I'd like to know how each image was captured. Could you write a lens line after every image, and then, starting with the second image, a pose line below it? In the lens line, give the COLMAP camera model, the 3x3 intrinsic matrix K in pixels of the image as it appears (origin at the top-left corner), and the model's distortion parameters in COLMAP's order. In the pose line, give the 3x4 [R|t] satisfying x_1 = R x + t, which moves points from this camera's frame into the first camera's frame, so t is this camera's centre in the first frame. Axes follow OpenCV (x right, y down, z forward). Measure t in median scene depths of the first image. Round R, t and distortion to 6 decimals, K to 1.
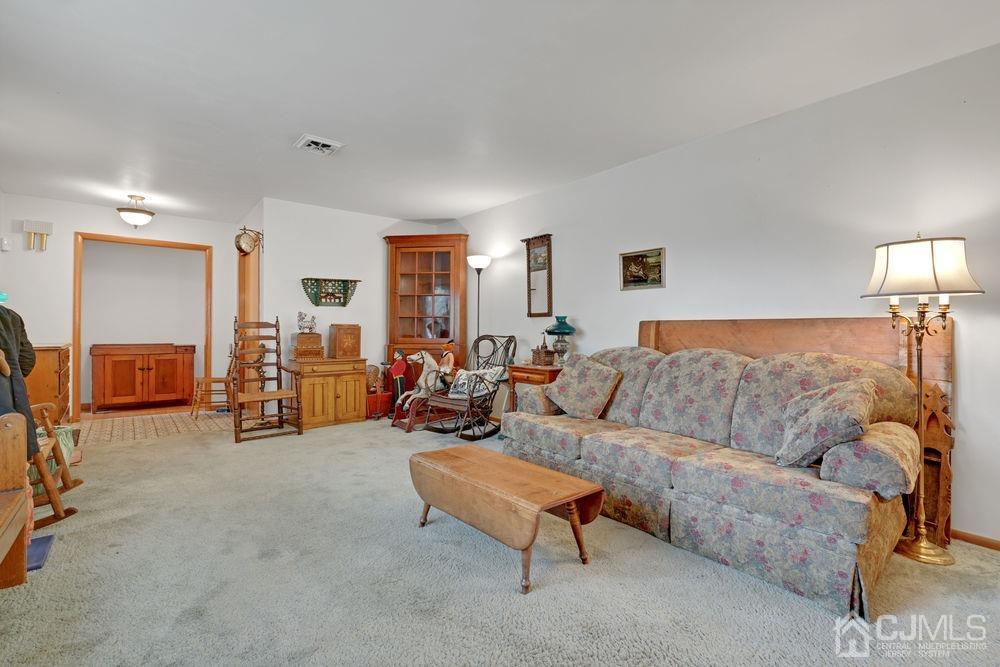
lens RADIAL K [[470.3, 0, 503.6], [0, 470.3, 325.2], [0, 0, 1]] dist [-0.001763, 0.002603]
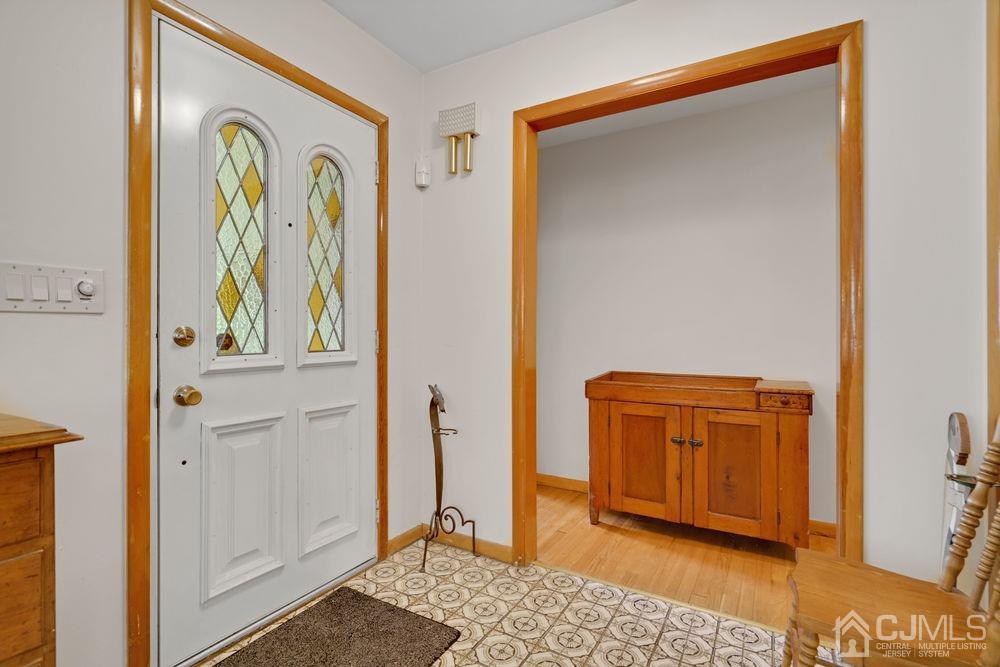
lens RADIAL K [[470.3, 0, 502.8], [0, 470.3, 332.3], [0, 0, 1]] dist [-0.001763, 0.002603]
pose [[0.353911, 0.000116, -0.935279, -0.541499], [0.006043, 0.999979, 0.002411, -0.003936], [0.935260, -0.006505, 0.353903, 0.872121]]
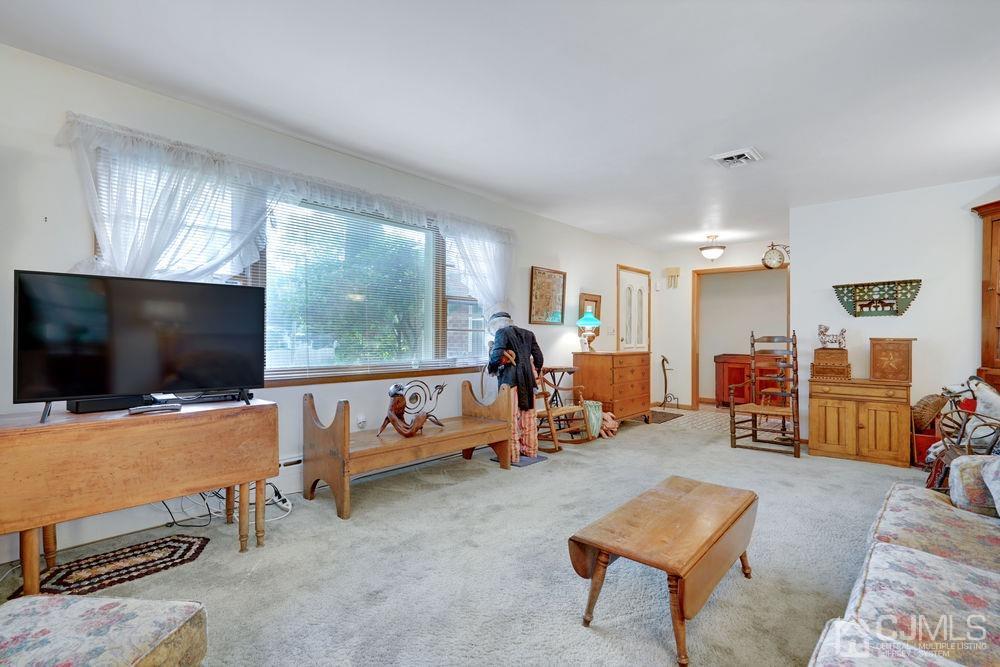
lens RADIAL K [[470.3, 0, 502.7], [0, 470.3, 337.3], [0, 0, 1]] dist [-0.001763, 0.002603]
pose [[0.152122, -0.002386, -0.988359, 0.362484], [0.002110, 0.999996, -0.002090, -0.003616], [0.988359, -0.001767, 0.152126, 0.259401]]
